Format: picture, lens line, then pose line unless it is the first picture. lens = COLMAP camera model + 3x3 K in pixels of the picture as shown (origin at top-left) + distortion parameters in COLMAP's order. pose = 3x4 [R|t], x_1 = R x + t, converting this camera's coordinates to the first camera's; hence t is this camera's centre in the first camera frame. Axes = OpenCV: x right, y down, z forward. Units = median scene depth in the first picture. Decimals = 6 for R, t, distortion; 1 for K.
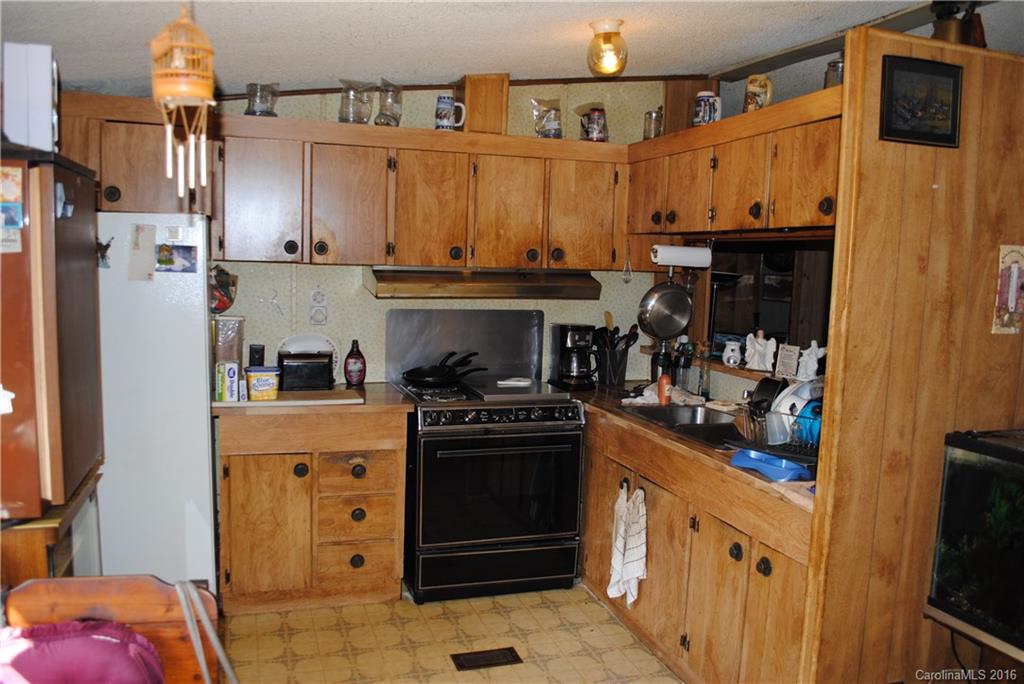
lens RADIAL K [[814.7, 0, 512.0], [0, 814.7, 342.0], [0, 0, 1]] dist [-0.080390, 0.002559]
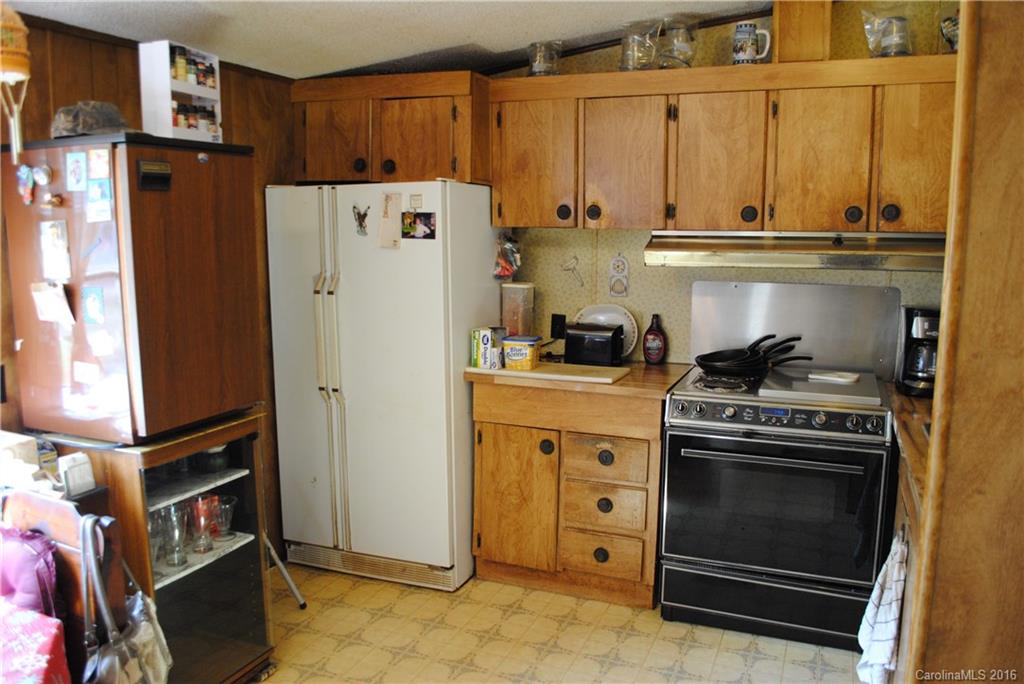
lens RADIAL K [[814.7, 0, 512.0], [0, 814.7, 342.0], [0, 0, 1]] dist [-0.080390, 0.002559]
pose [[0.755483, 0.067075, -0.651726, 0.309952], [-0.047935, 0.997738, 0.047120, -0.007451], [0.653413, -0.004358, 0.756989, 0.238663]]
